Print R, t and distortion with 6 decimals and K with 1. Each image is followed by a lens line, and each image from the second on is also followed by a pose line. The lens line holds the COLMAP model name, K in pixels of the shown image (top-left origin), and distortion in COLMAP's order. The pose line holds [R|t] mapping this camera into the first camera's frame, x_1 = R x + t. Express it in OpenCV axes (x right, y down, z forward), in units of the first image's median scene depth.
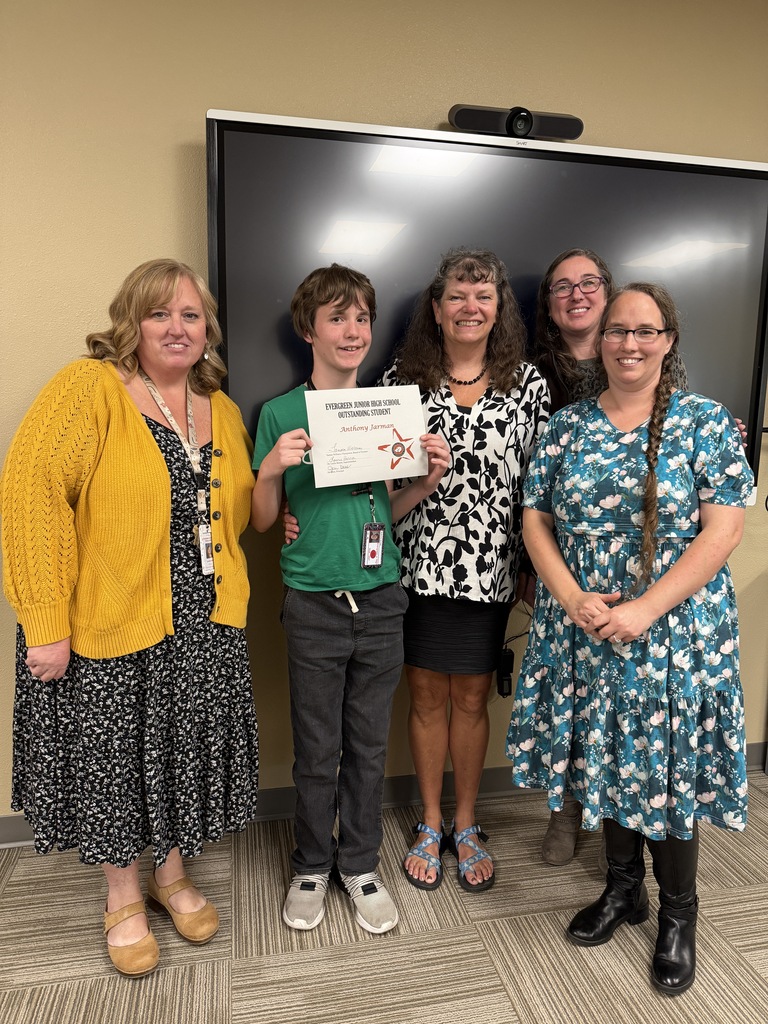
lens RADIAL K [[723.6, 0, 385.6], [0, 723.6, 524.7], [0, 0, 1]] dist [-0.009632, -0.004411]
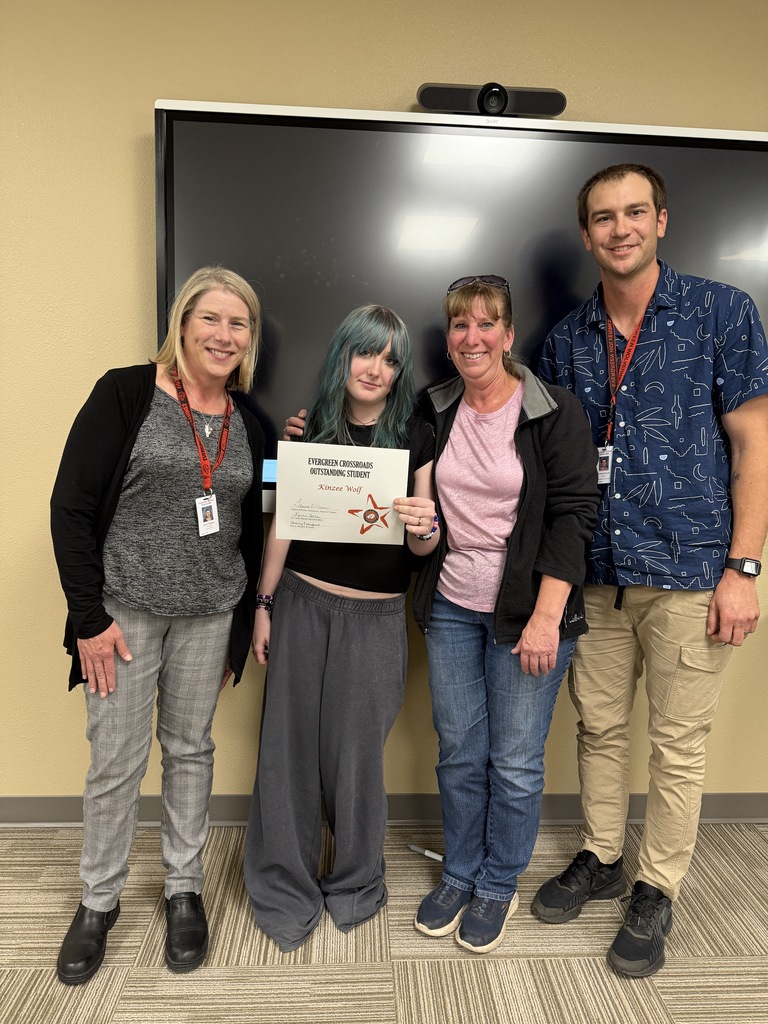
lens RADIAL K [[723.6, 0, 385.6], [0, 723.6, 524.7], [0, 0, 1]] dist [-0.009632, -0.004411]
pose [[0.988086, 0.039938, -0.148629, 0.254645], [-0.039545, 0.999202, 0.005601, -0.017811], [0.148734, 0.000343, 0.988877, 0.084680]]
